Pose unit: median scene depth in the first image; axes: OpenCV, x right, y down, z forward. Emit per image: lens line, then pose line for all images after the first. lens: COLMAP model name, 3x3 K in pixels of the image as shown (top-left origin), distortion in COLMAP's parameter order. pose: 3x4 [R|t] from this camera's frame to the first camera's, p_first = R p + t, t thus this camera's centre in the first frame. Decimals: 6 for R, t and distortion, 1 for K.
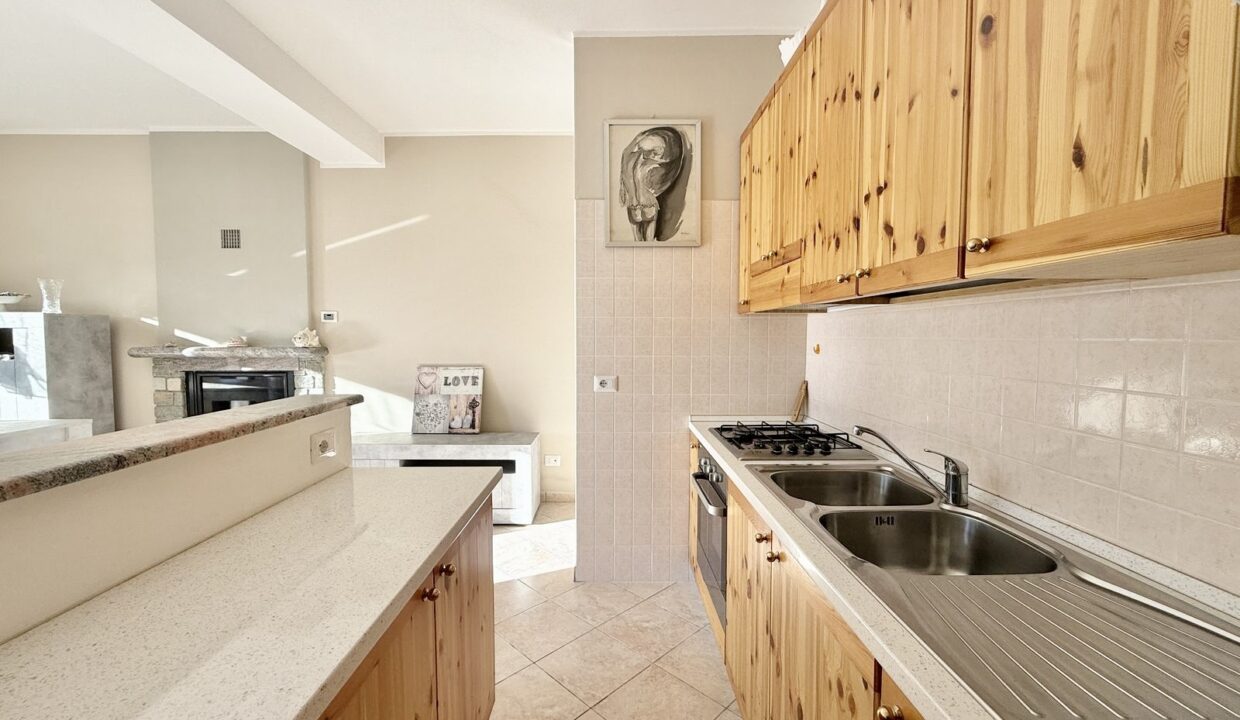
lens RADIAL K [[494.8, 0, 613.3], [0, 494.8, 357.8], [0, 0, 1]] dist [0.002035, 0.000483]
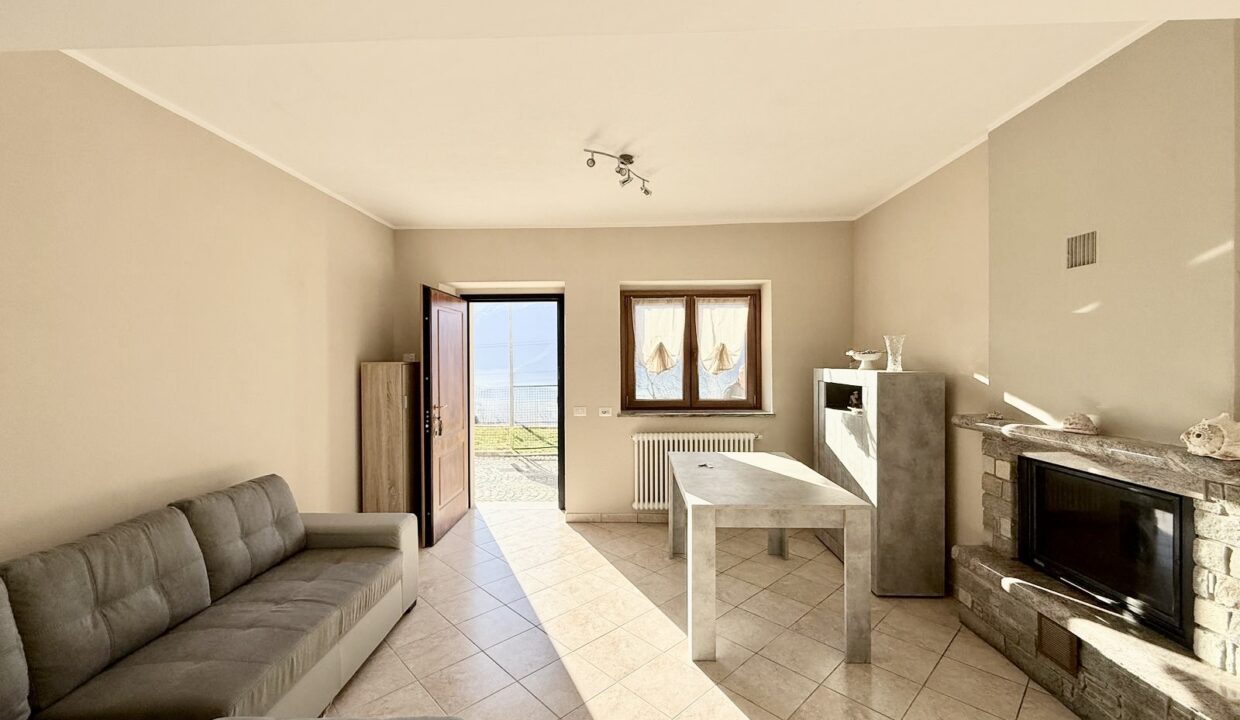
lens RADIAL K [[494.8, 0, 612.6], [0, 494.8, 360.0], [0, 0, 1]] dist [0.002035, 0.000483]
pose [[-0.027067, 0.002448, -0.999631, -0.154219], [-0.045125, 0.998975, 0.003668, -0.084326], [0.998615, 0.045207, -0.026929, 0.454998]]
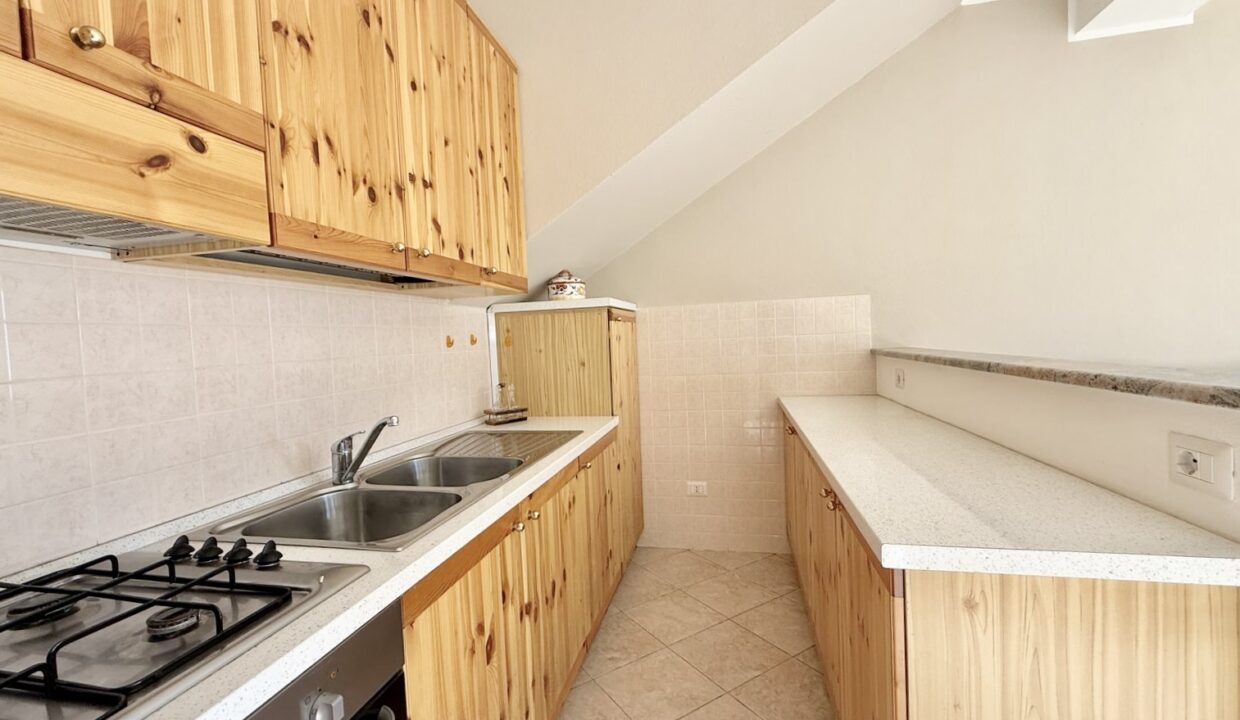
lens RADIAL K [[527.8, 0, 617.8], [0, 527.8, 363.4], [0, 0, 1]] dist [-0.000226, -0.000088]
pose [[-0.974410, 0.032934, 0.222354, -0.041463], [0.054242, 0.994426, 0.090411, -0.006912], [-0.218137, 0.100158, -0.970765, 0.669603]]
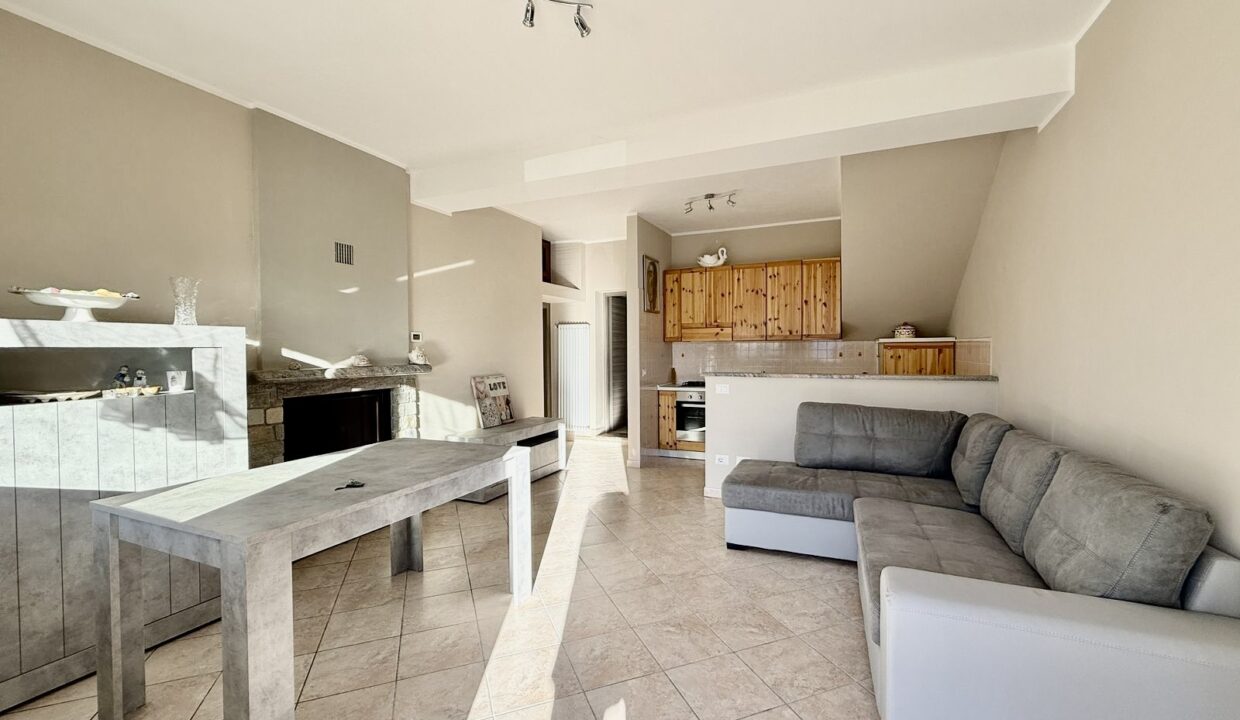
lens RADIAL K [[494.8, 0, 618.0], [0, 494.8, 356.5], [0, 0, 1]] dist [0.002035, 0.000483]
pose [[0.409661, -0.016921, 0.912081, -1.431382], [0.052545, 0.998606, -0.005075, -0.010259], [-0.910723, 0.050005, 0.409979, 0.141153]]
